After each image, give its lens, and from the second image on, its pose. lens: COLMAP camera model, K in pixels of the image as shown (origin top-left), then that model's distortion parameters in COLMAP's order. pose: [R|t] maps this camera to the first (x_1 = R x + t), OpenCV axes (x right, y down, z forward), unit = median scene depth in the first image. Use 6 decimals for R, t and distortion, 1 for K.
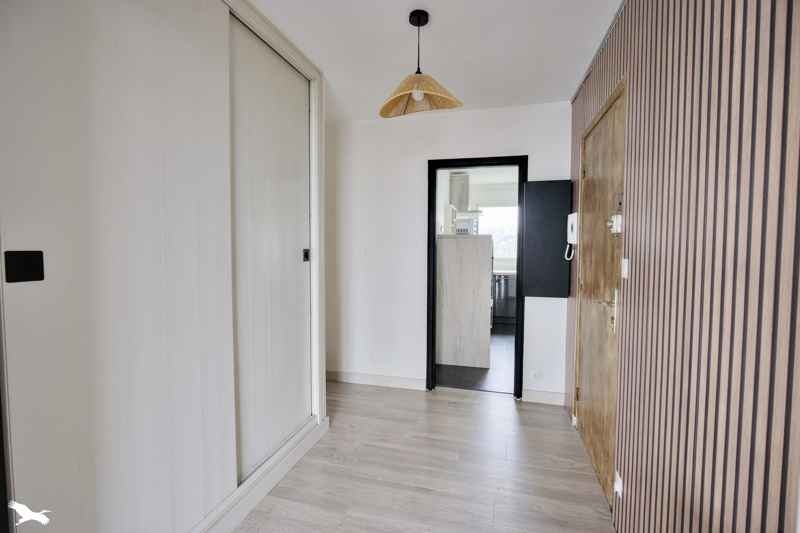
lens RADIAL K [[358.7, 0, 400.0], [0, 358.7, 266.5], [0, 0, 1]] dist [-0.000141, -0.000057]
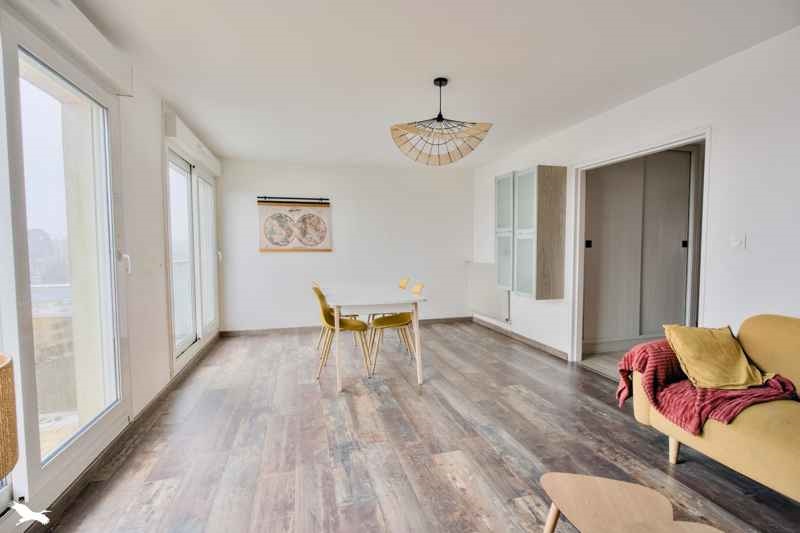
lens RADIAL K [[358.7, 0, 400.0], [0, 358.7, 266.5], [0, 0, 1]] dist [-0.000141, -0.000057]
pose [[0.527681, 0.029121, -0.848943, 0.603888], [-0.033069, 0.999359, 0.013726, 0.121733], [0.848799, 0.020831, 0.528306, -1.361766]]
